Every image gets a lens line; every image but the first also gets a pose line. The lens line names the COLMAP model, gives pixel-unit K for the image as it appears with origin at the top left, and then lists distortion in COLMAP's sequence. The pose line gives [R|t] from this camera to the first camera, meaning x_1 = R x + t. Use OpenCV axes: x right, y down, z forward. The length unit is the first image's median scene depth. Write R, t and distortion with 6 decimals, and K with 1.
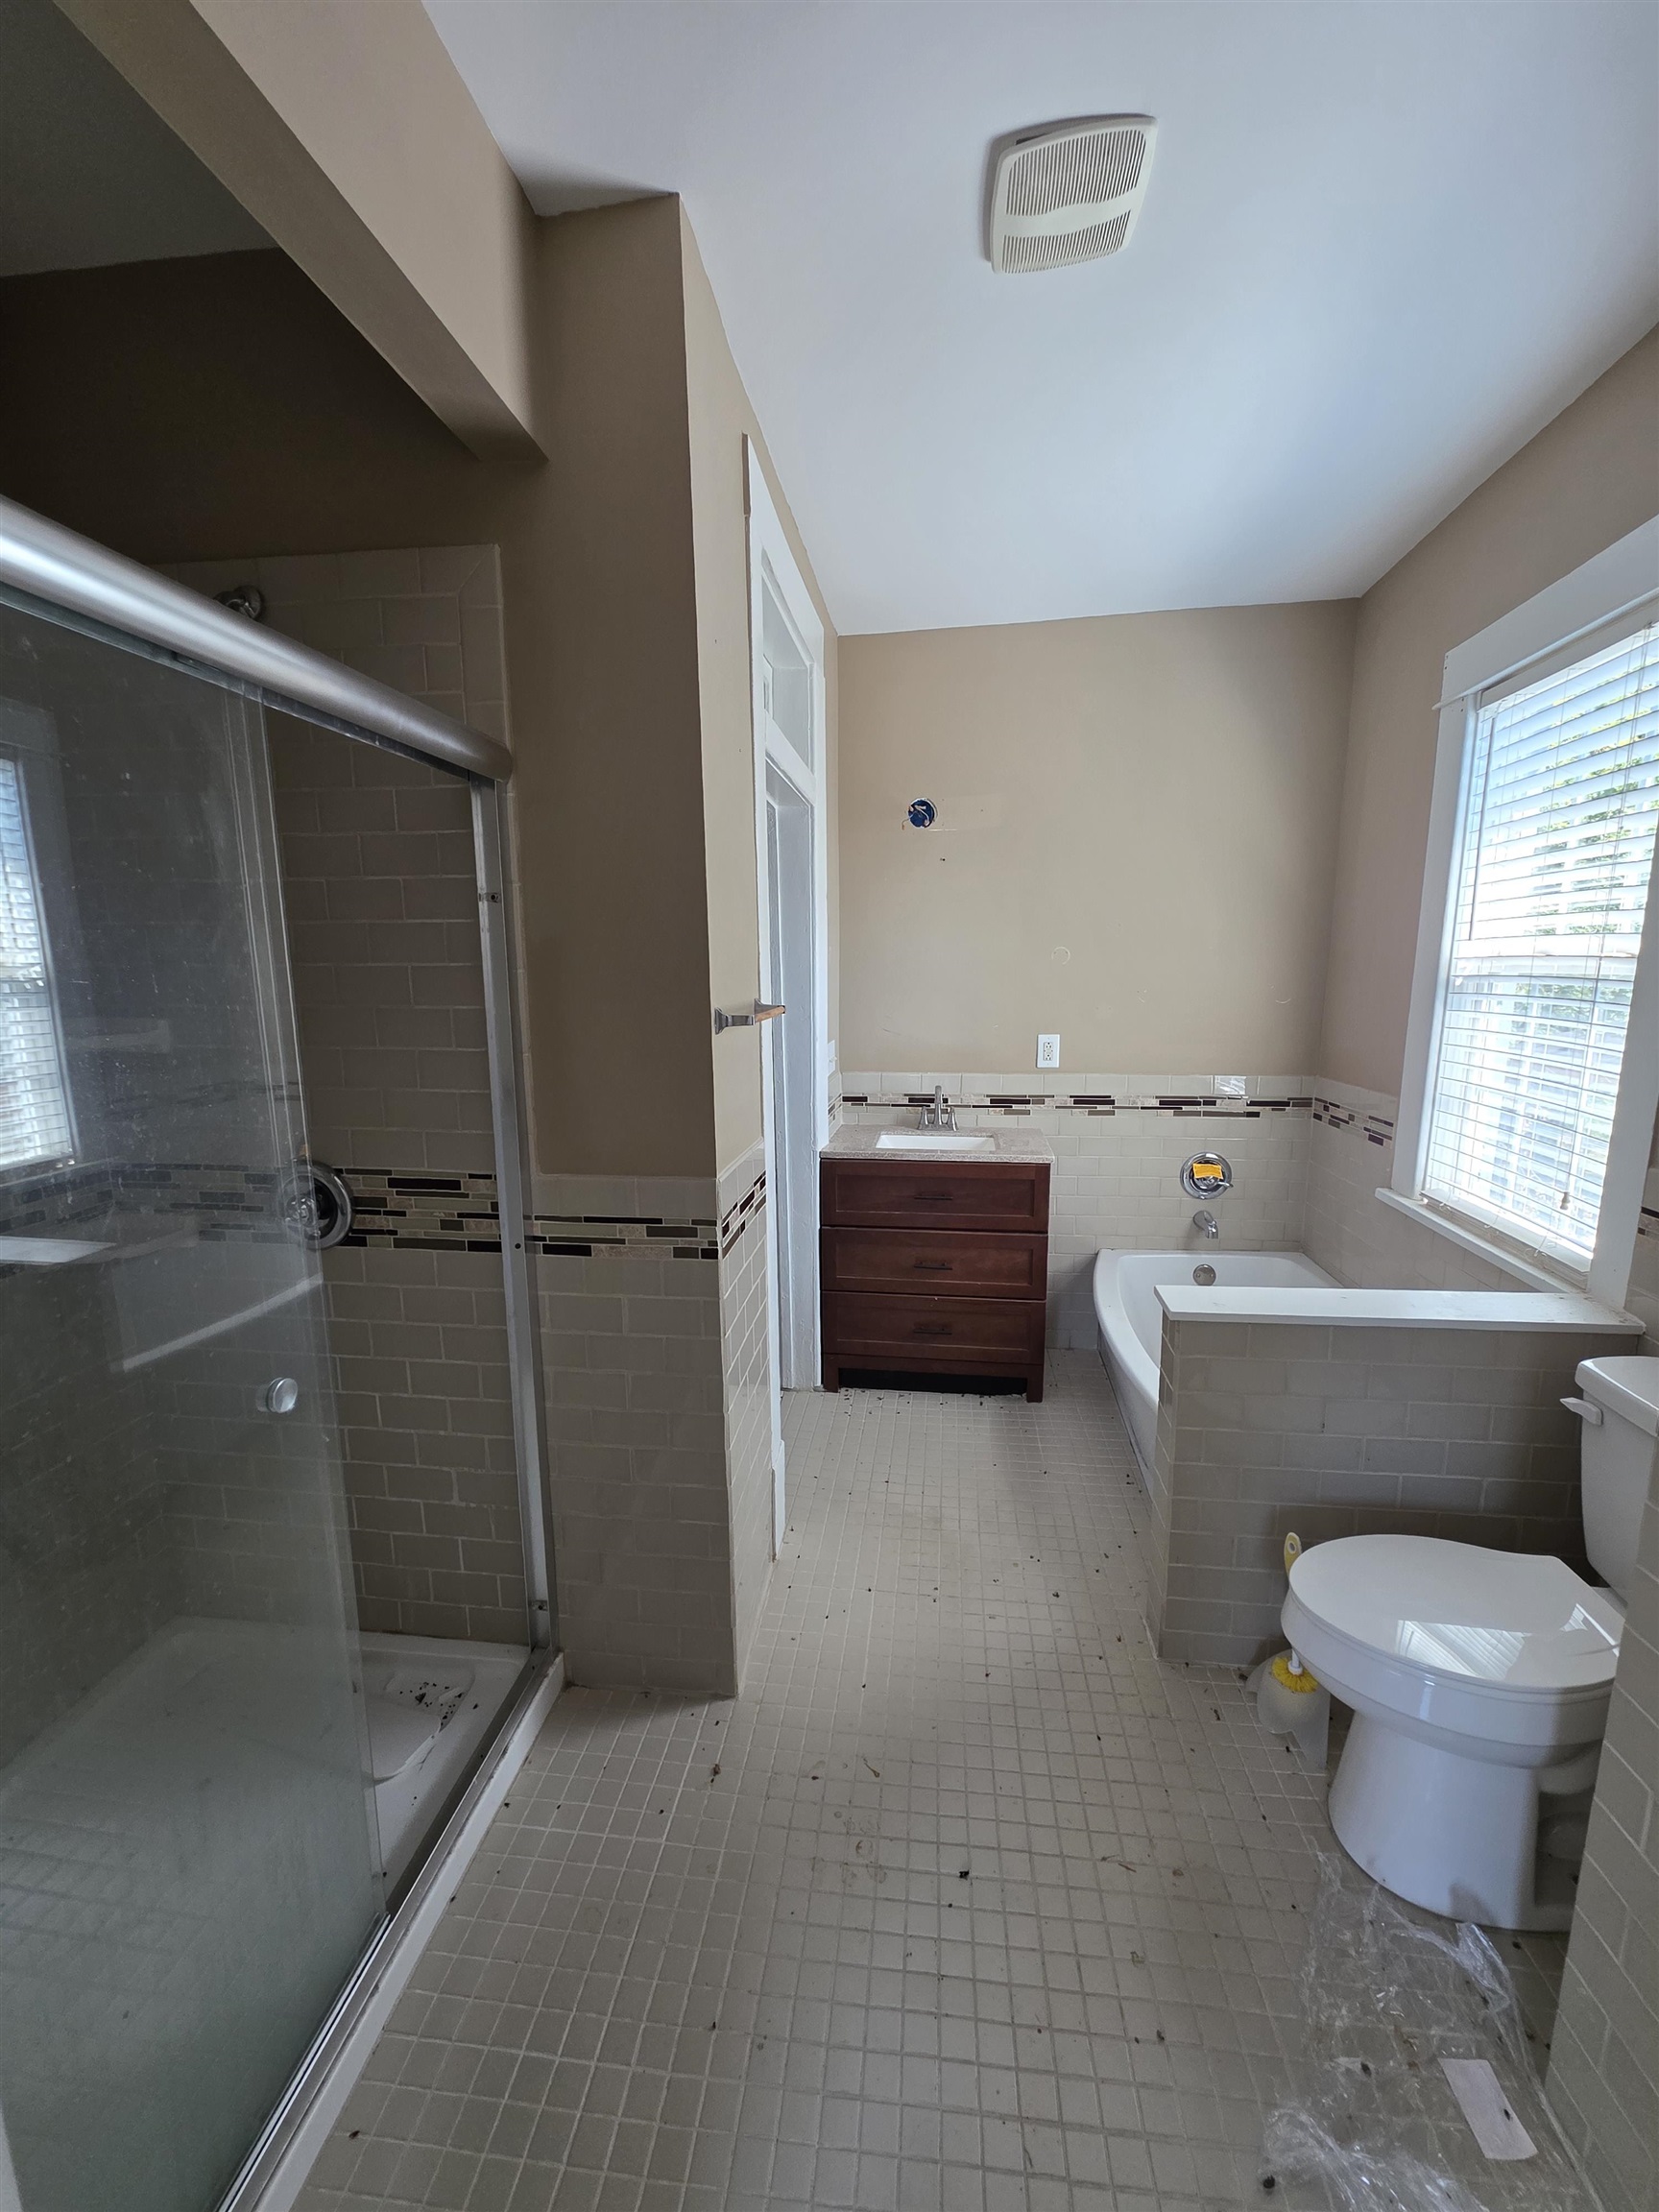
lens RADIAL K [[898.3, 0, 832.6], [0, 898.3, 1113.8], [0, 0, 1]] dist [0.002457, 0.000222]
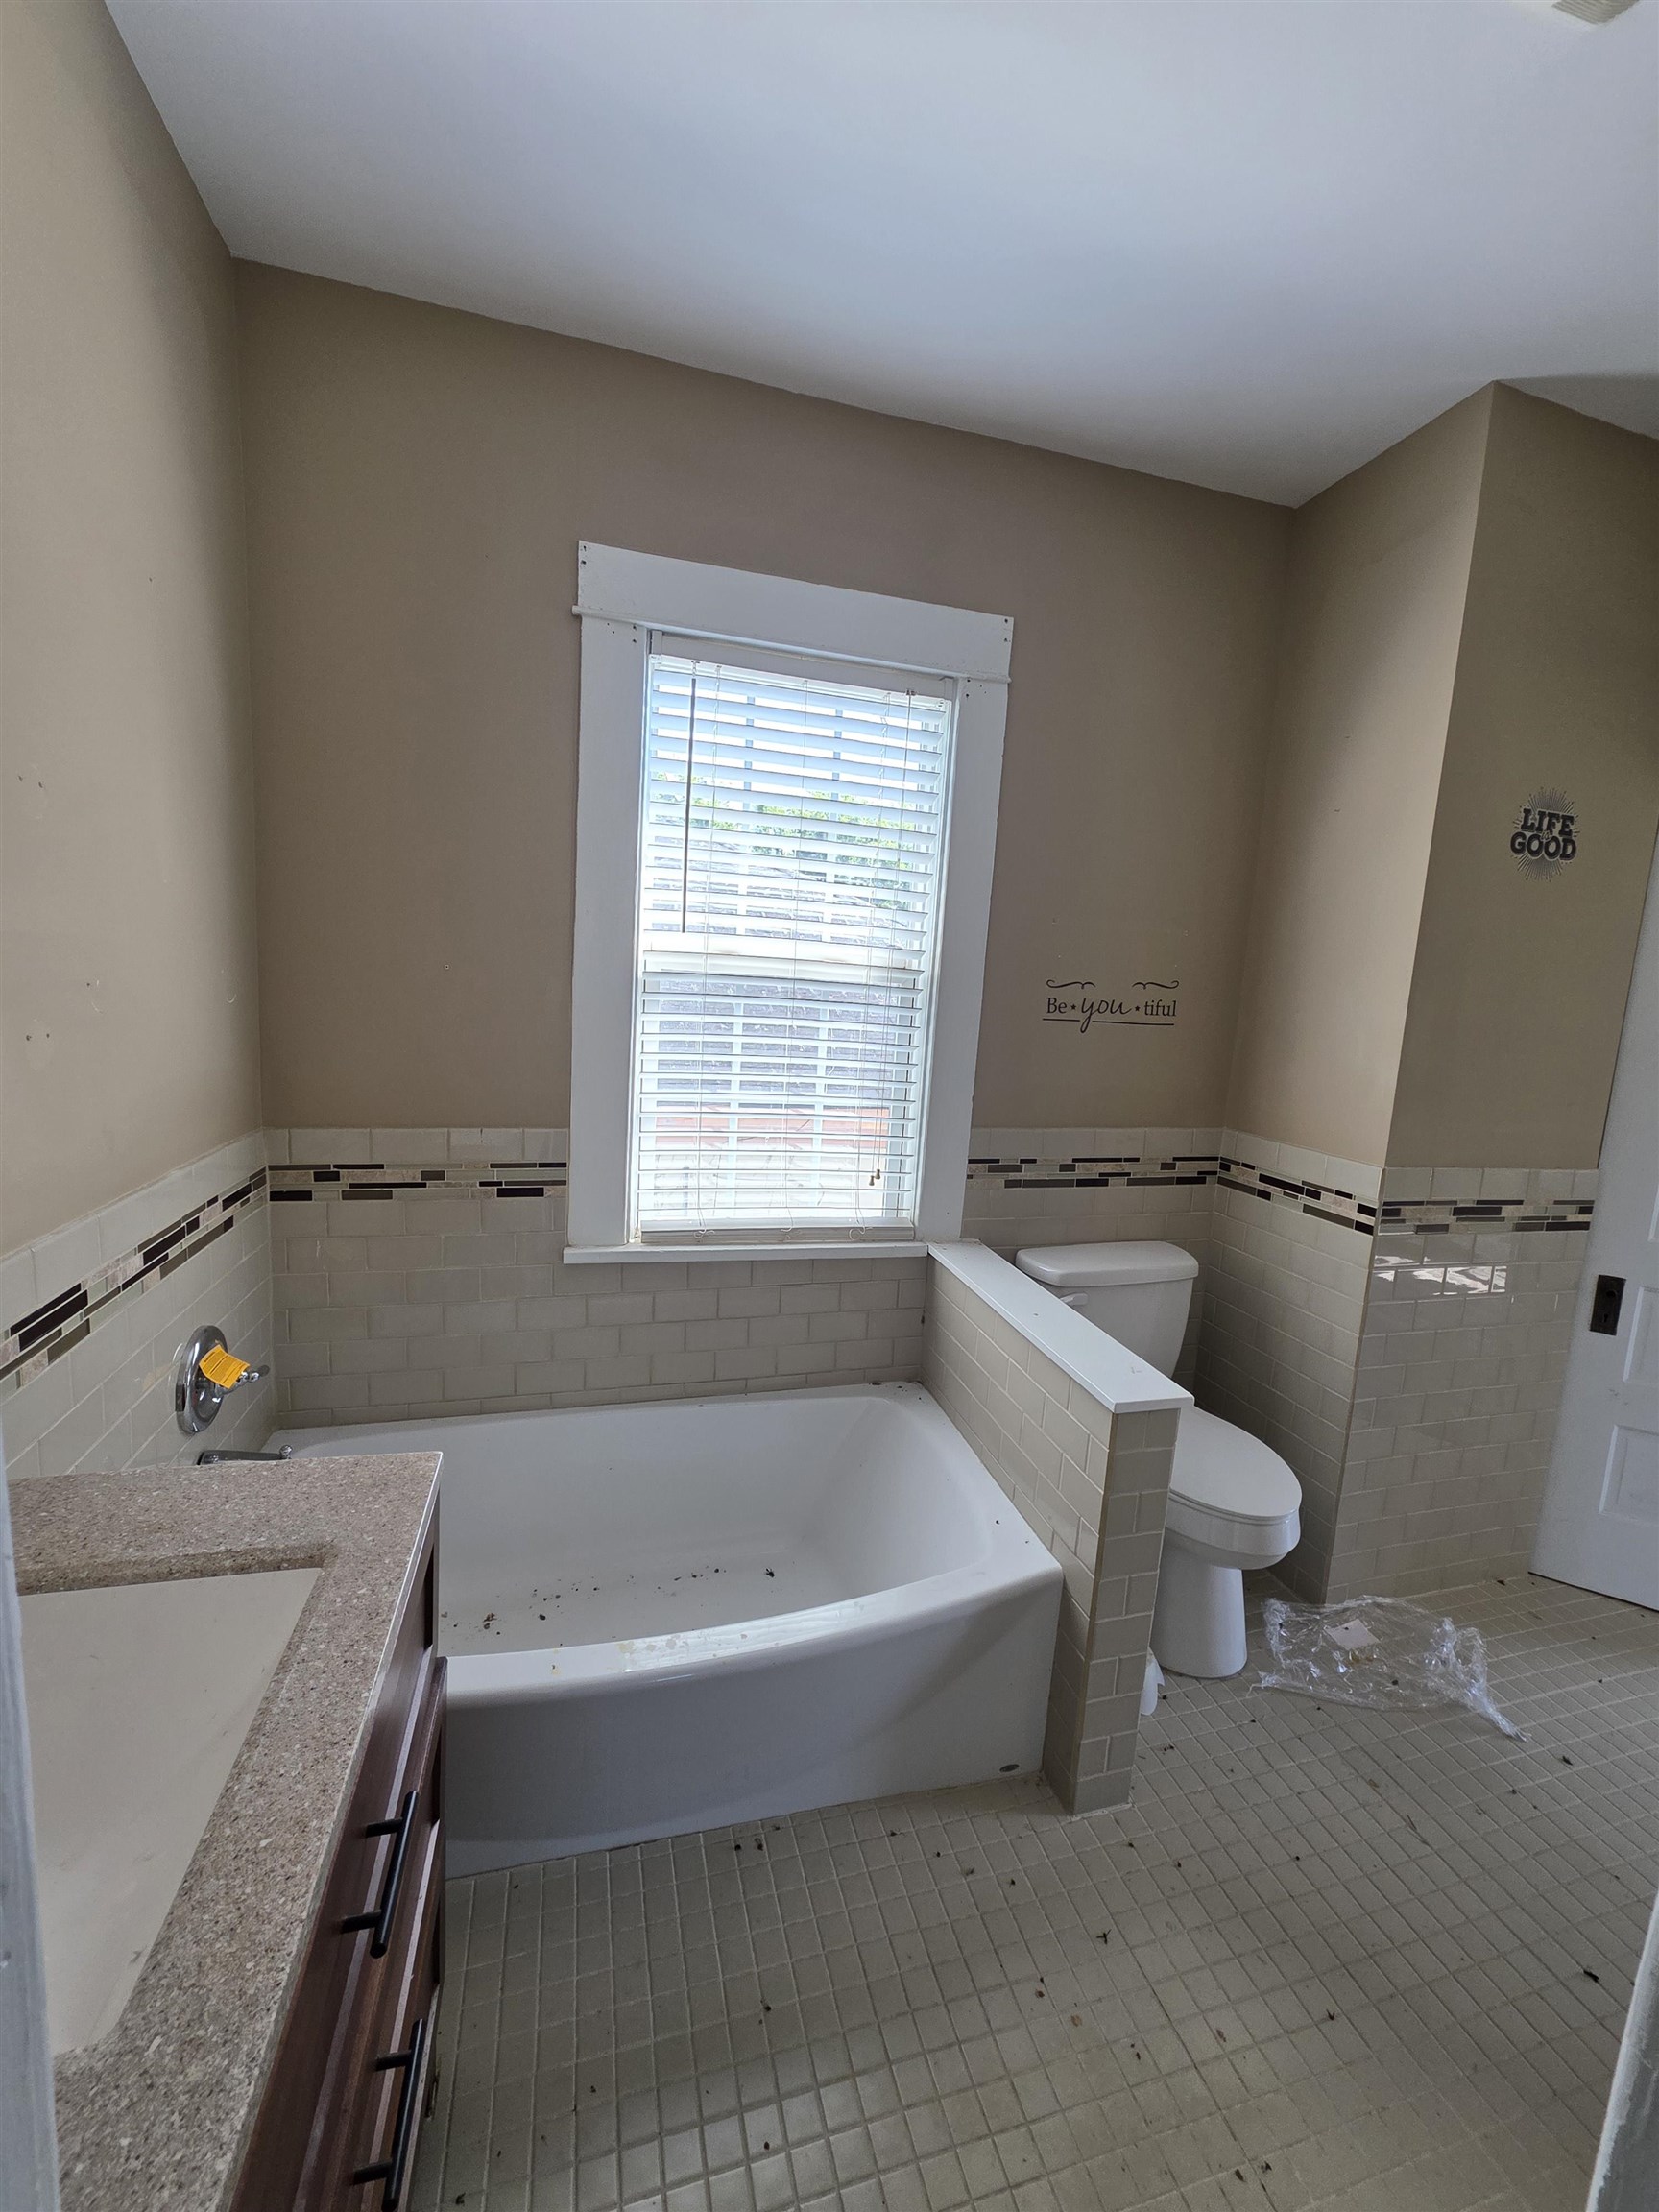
lens RADIAL K [[898.3, 0, 840.0], [0, 898.3, 1105.4], [0, 0, 1]] dist [0.002457, 0.000222]
pose [[-0.397563, -0.141463, 0.906604, -0.159866], [0.092214, 0.976882, 0.192867, -0.175098], [-0.912929, 0.160279, -0.375328, 1.159394]]
